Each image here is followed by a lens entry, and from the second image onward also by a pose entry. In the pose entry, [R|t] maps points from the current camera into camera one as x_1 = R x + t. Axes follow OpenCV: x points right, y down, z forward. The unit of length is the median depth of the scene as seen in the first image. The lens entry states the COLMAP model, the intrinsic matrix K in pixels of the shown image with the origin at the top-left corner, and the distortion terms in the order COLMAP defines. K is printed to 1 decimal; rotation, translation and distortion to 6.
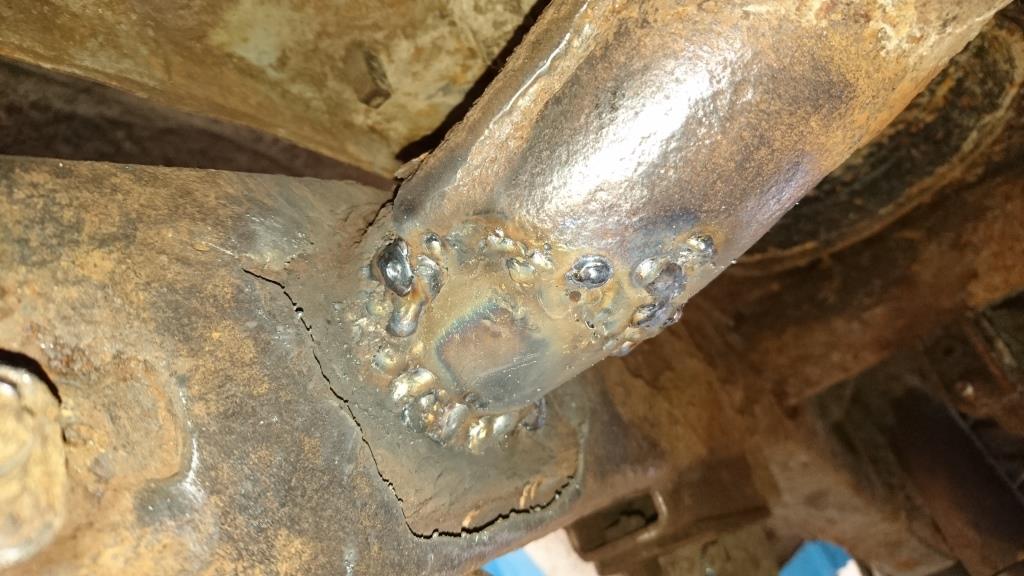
lens RADIAL K [[690.7, 0, 512.0], [0, 690.7, 288.0], [0, 0, 1]] dist [-0.055147, -0.001729]
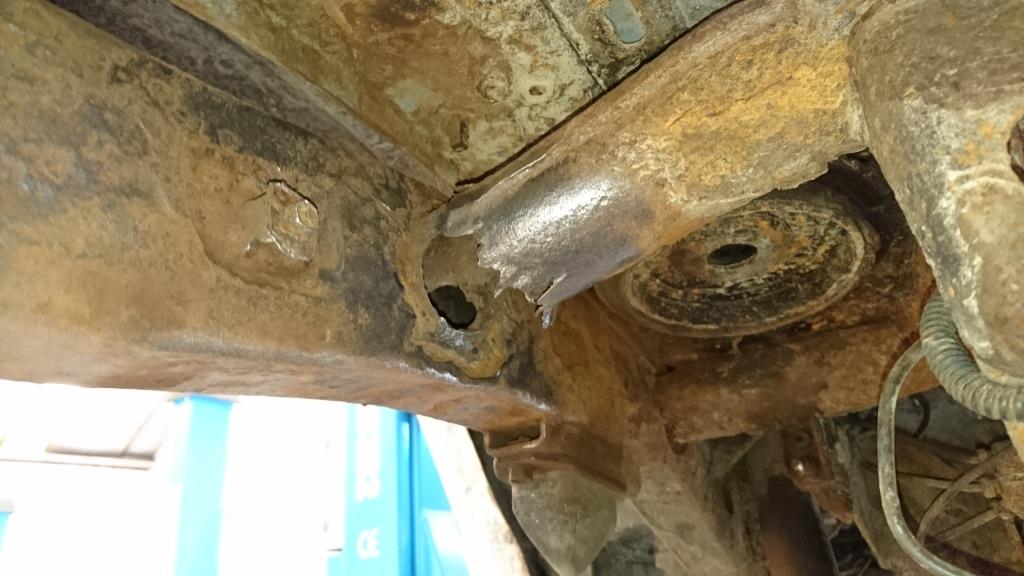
lens RADIAL K [[691.8, 0, 512.0], [0, 691.8, 288.0], [0, 0, 1]] dist [-0.004798, -0.071062]
pose [[0.948343, 0.313072, -0.051288, 0.119076], [-0.315995, 0.946518, -0.065193, 0.123758], [0.028135, 0.078032, 0.996554, -0.656221]]
